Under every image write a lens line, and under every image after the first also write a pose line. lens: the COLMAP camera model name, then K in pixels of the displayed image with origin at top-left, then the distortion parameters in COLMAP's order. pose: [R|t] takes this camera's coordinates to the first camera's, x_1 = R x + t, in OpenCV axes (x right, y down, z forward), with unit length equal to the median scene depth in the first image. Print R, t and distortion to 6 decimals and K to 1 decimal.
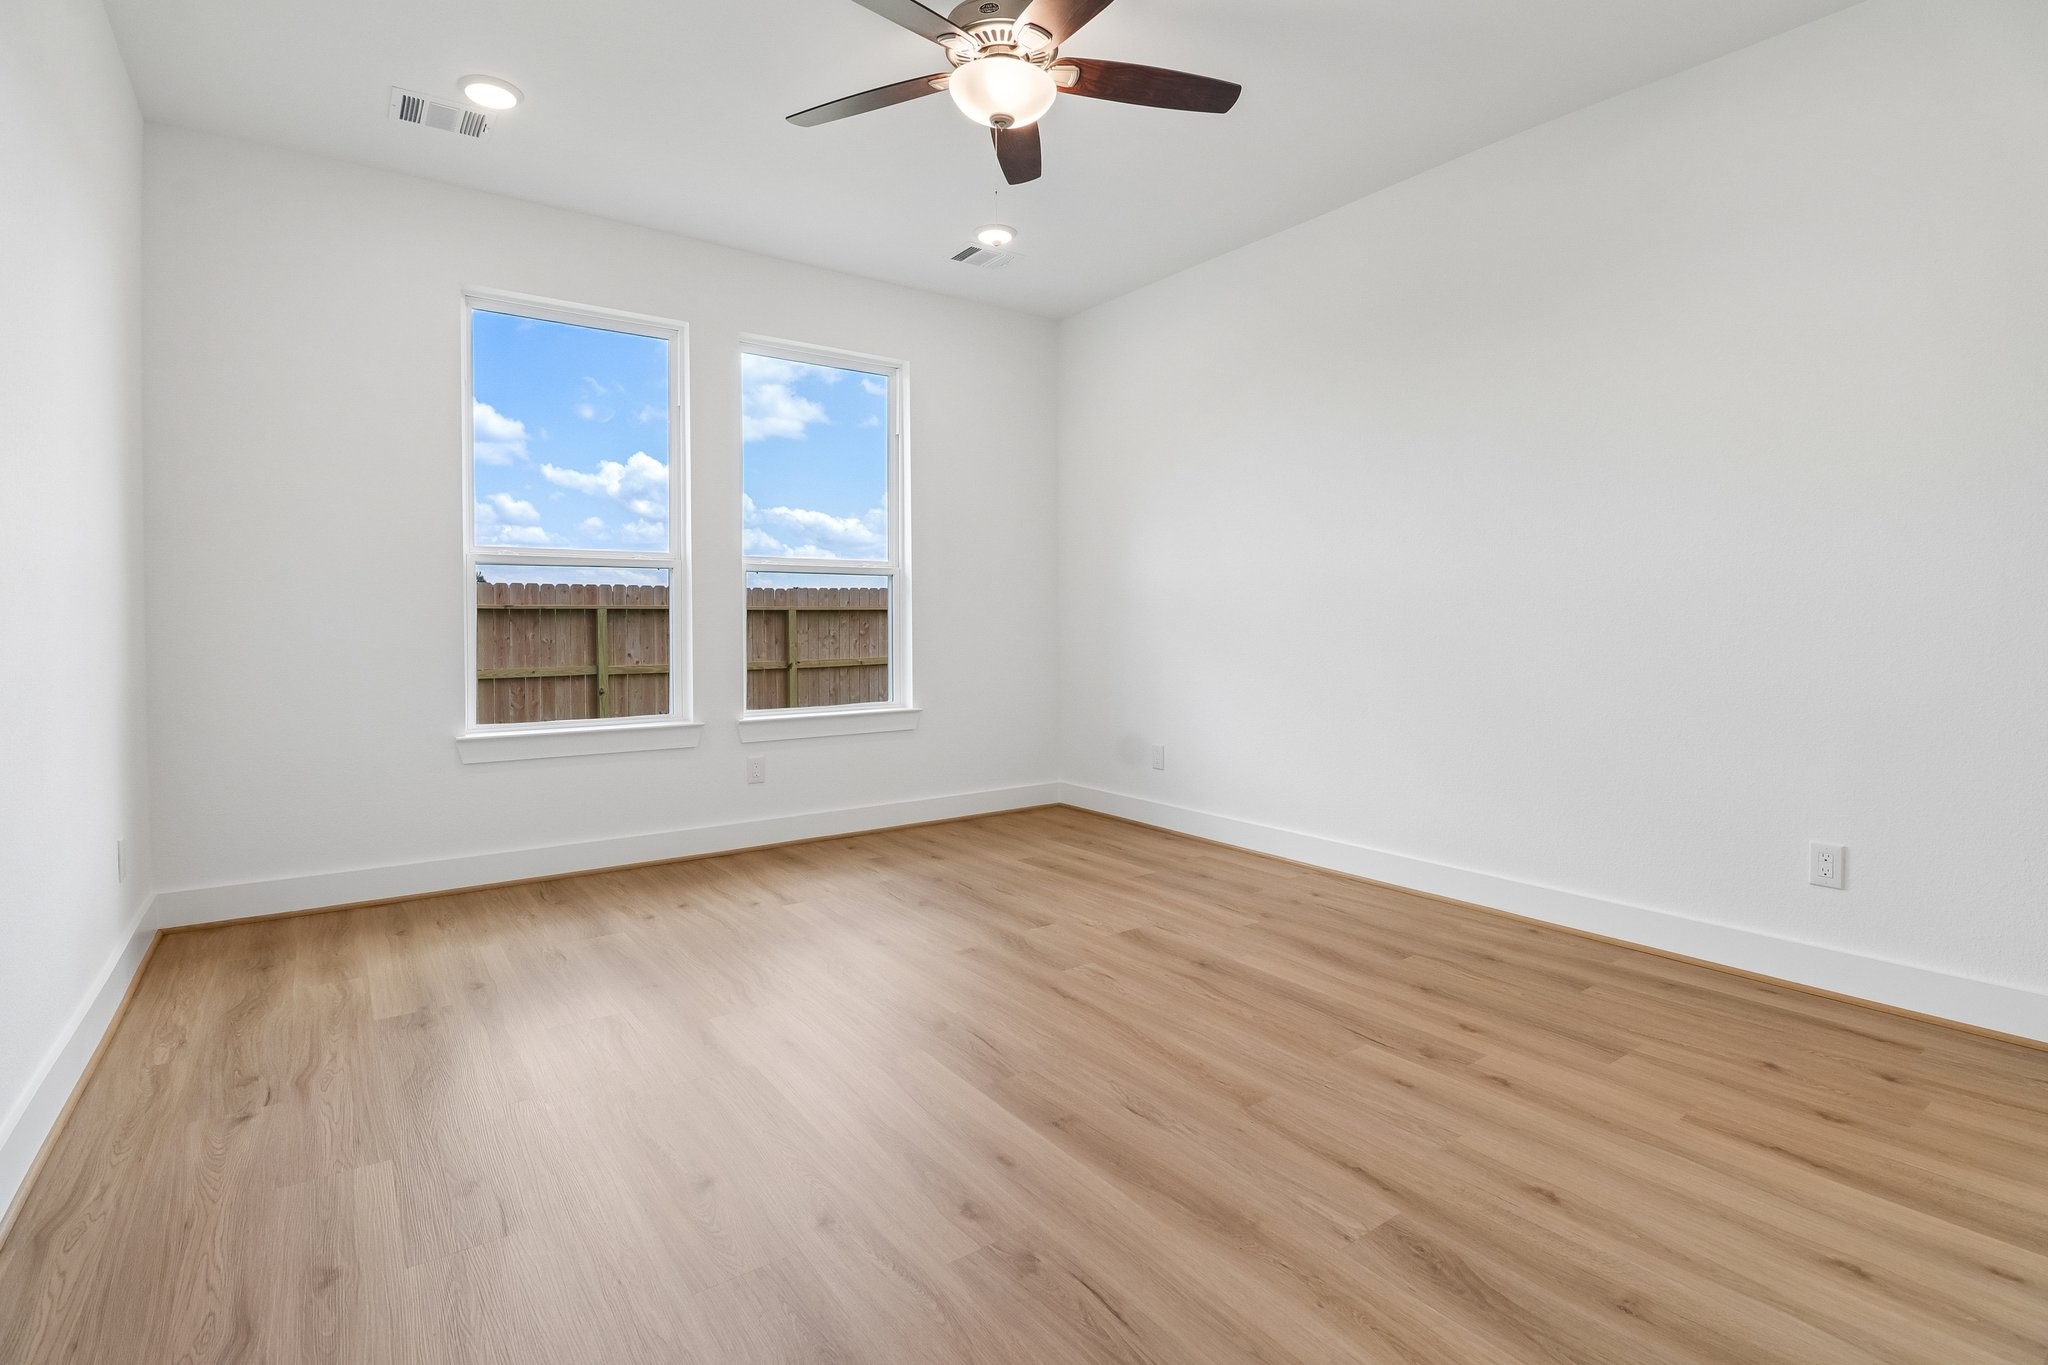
lens RADIAL K [[975.8, 0, 1024.0], [0, 975.8, 682.5], [0, 0, 1]] dist [0.001029, -0.012614]
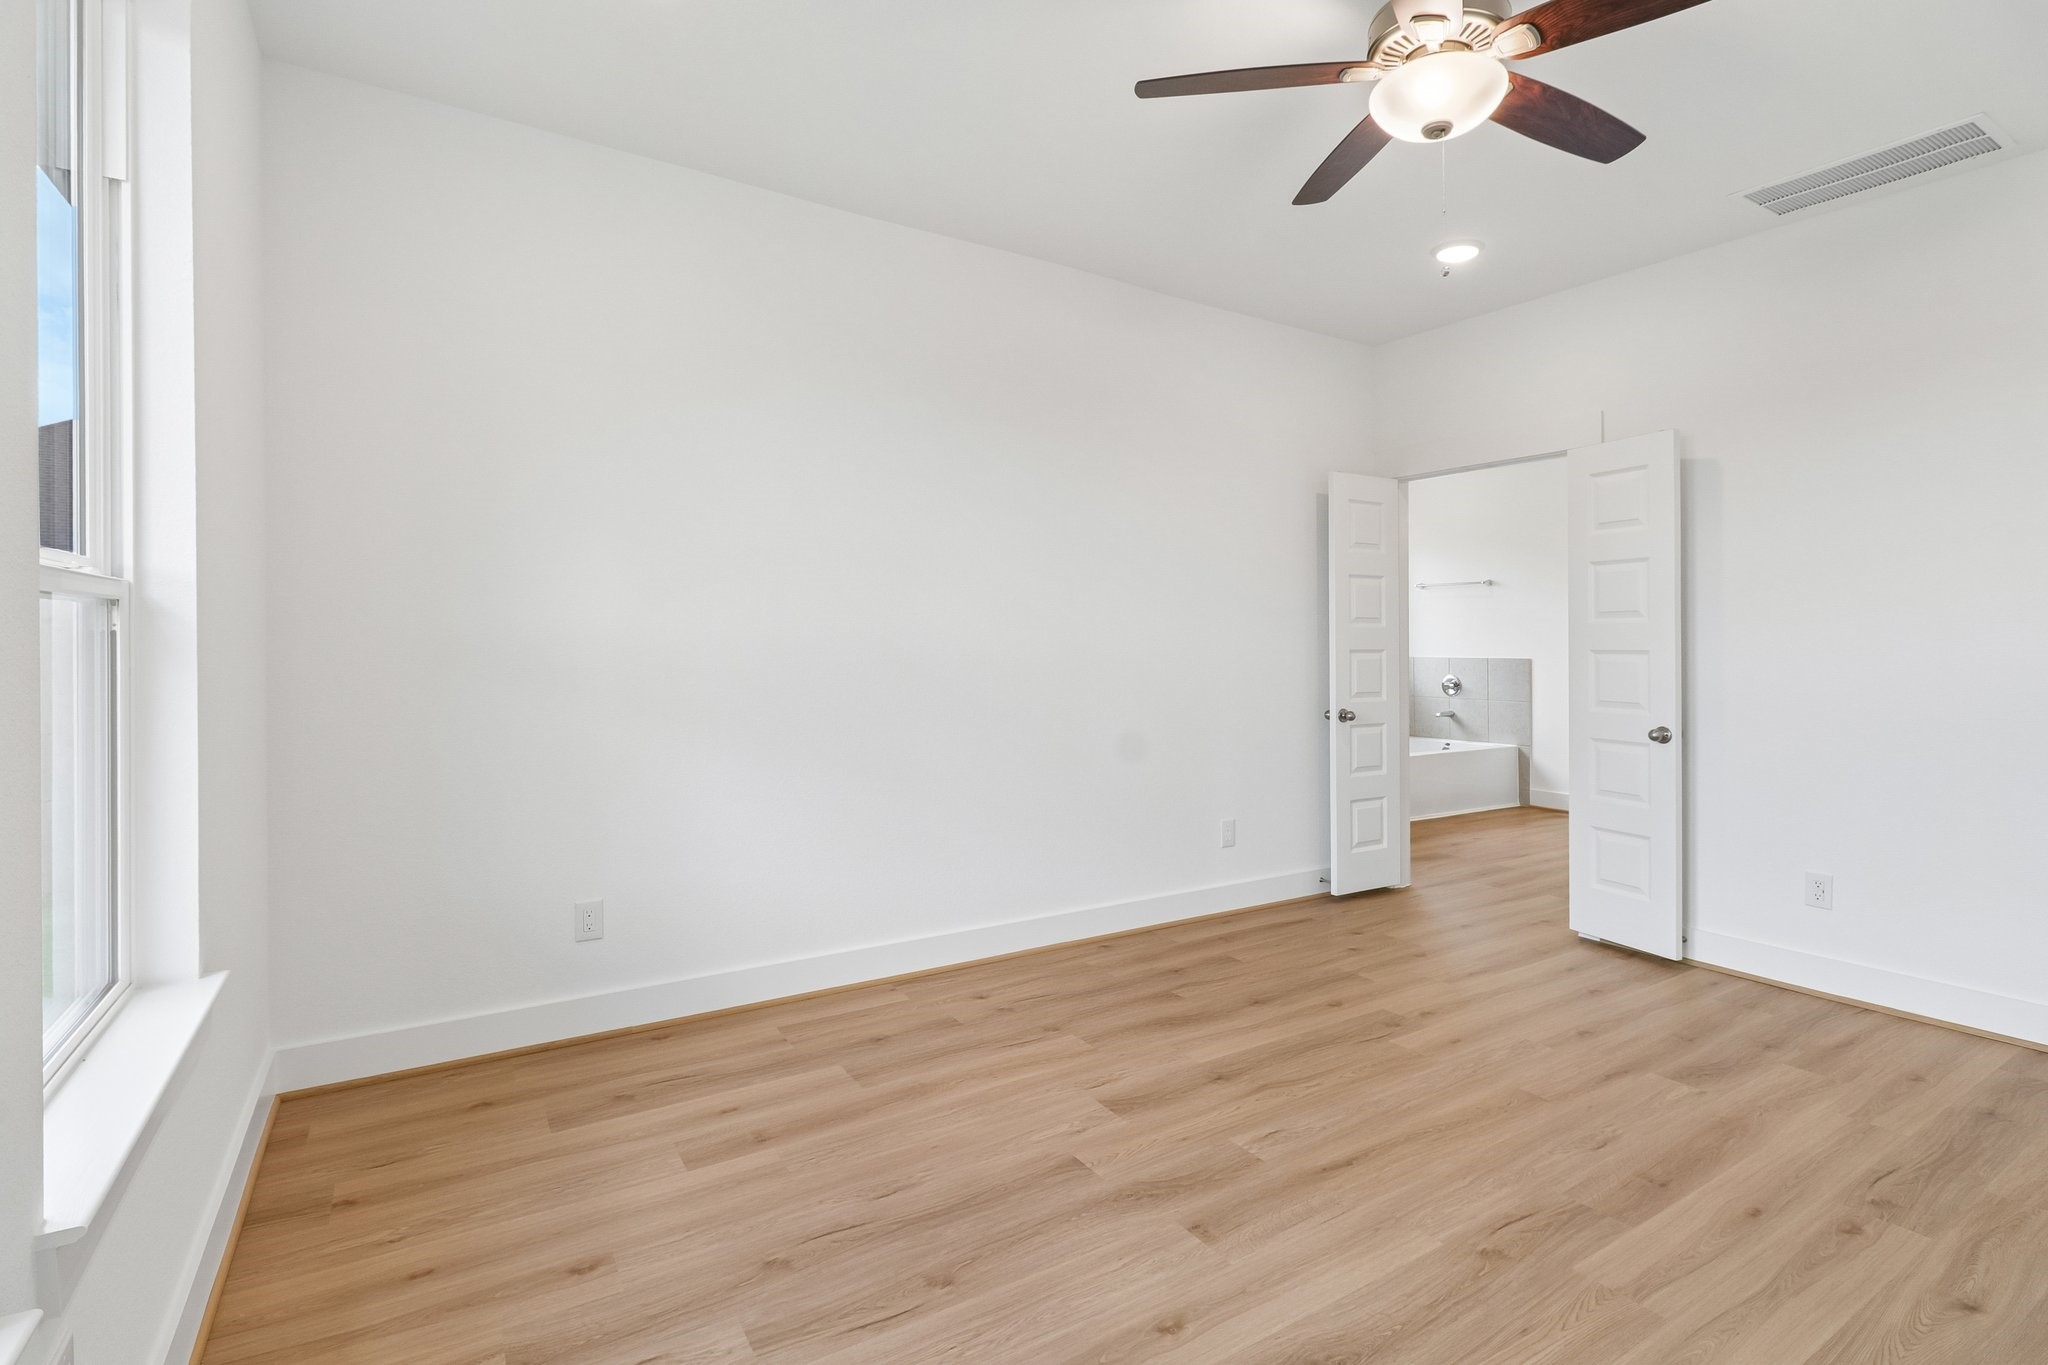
lens RADIAL K [[975.8, 0, 1024.0], [0, 975.8, 682.5], [0, 0, 1]] dist [0.001029, -0.012614]
pose [[0.058235, -0.035534, 0.997670, -0.812274], [0.057262, 0.997840, 0.032198, -0.136752], [-0.996659, 0.055253, 0.060144, 1.231778]]
